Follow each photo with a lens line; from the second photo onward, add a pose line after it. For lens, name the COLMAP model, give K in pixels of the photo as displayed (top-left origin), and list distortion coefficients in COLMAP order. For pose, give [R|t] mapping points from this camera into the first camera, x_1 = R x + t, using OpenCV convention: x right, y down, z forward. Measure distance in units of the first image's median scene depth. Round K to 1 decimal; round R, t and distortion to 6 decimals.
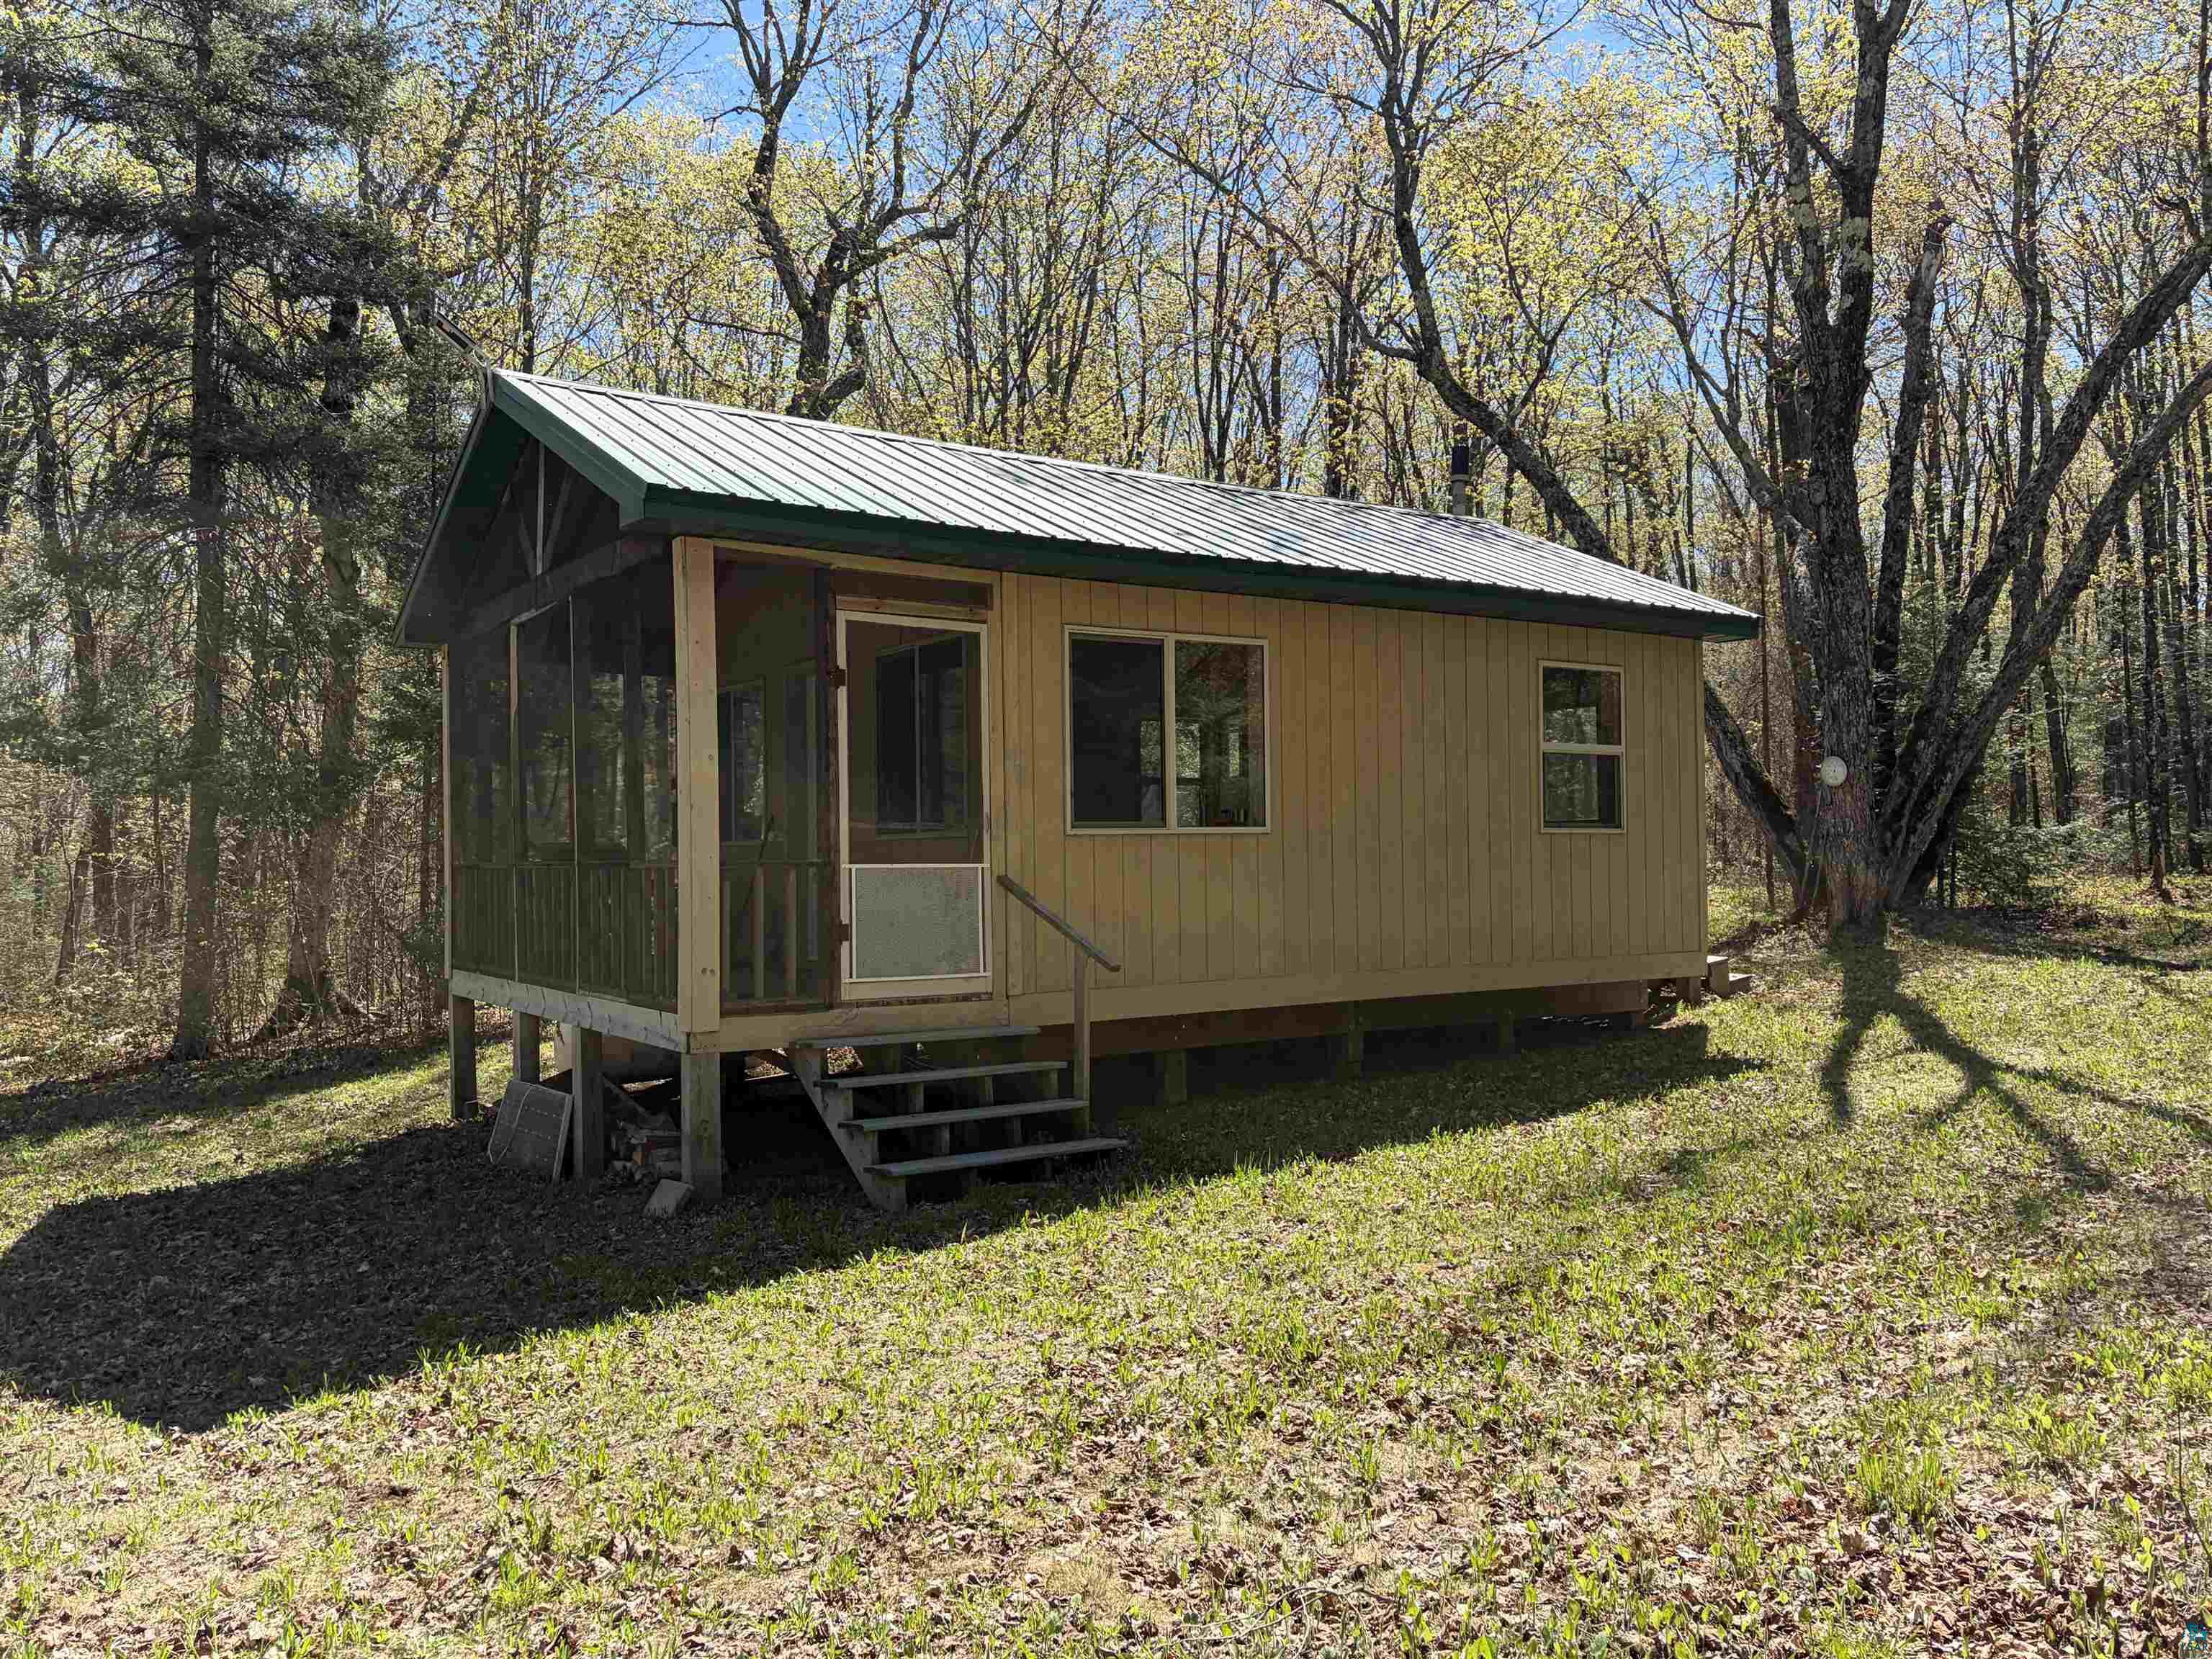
lens RADIAL K [[1700.4, 0, 1106.0], [0, 1700.4, 829.5], [0, 0, 1]] dist [0.049090, -0.059283]
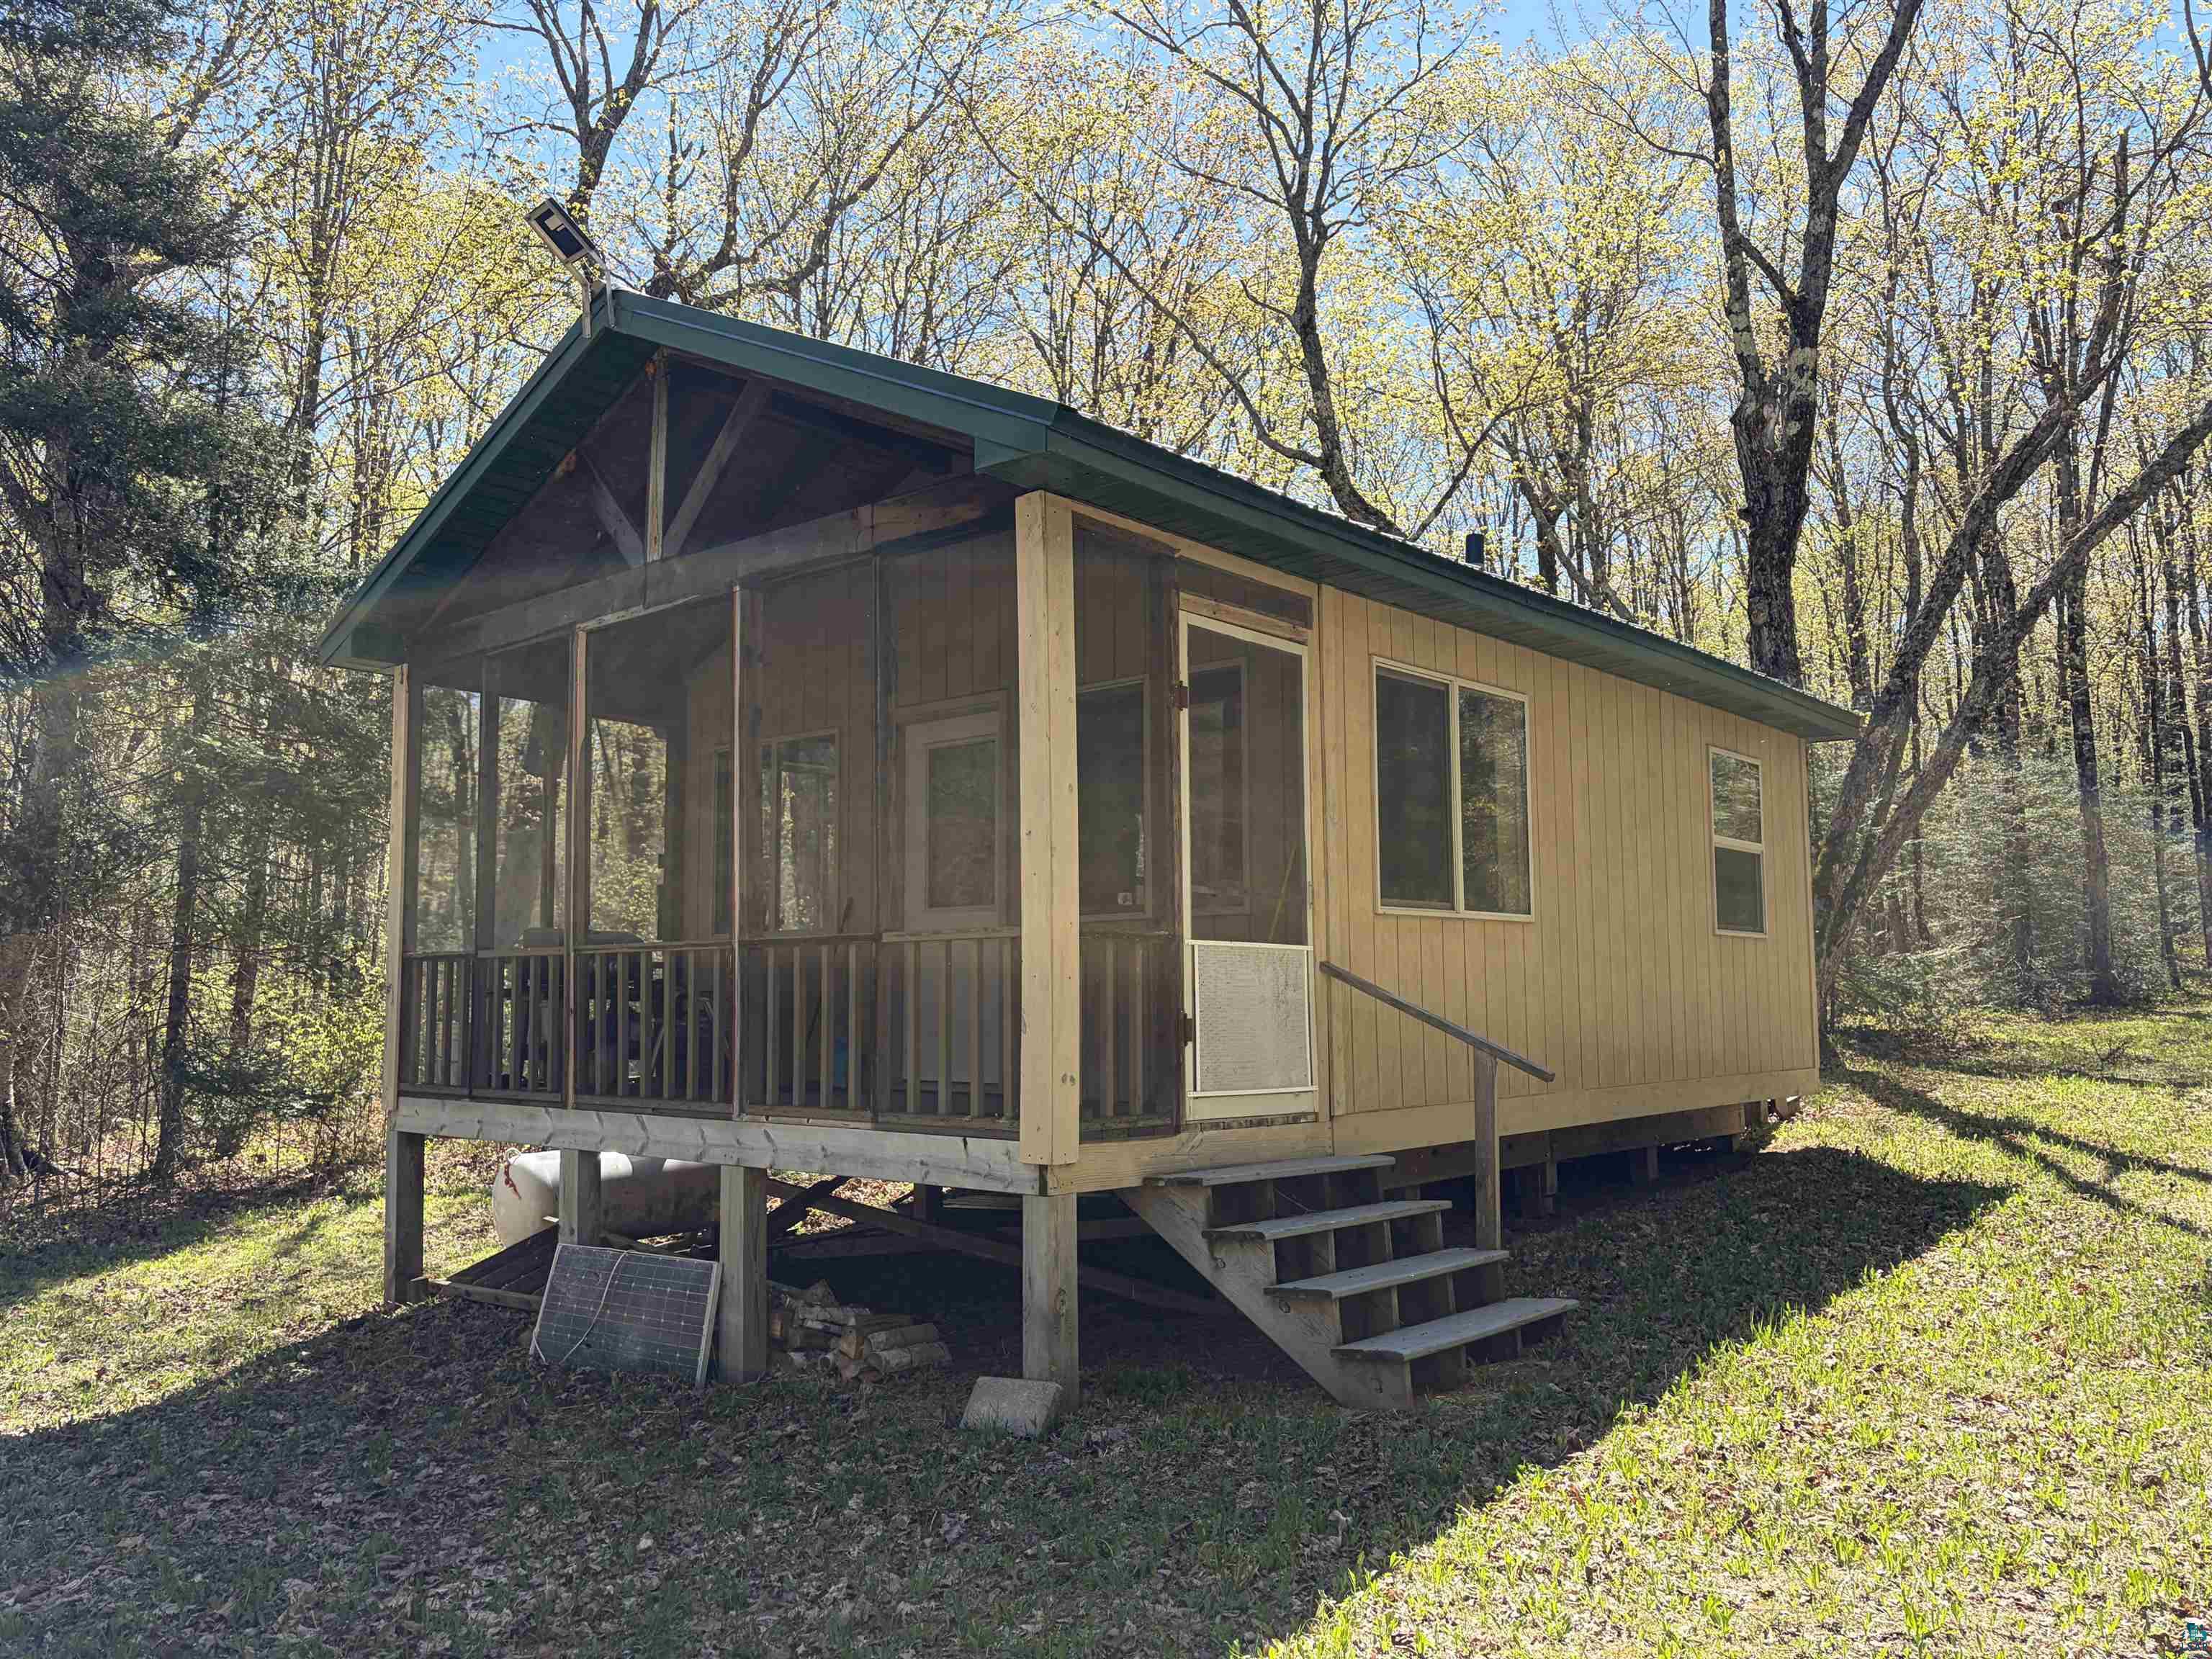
lens RADIAL K [[1700.4, 0, 1106.0], [0, 1700.4, 829.5], [0, 0, 1]] dist [0.049090, -0.059283]
pose [[0.965735, 0.030265, 0.257761, -0.366277], [-0.007648, 0.996065, -0.088299, 0.036720], [-0.259419, 0.083302, 0.962166, 0.260733]]
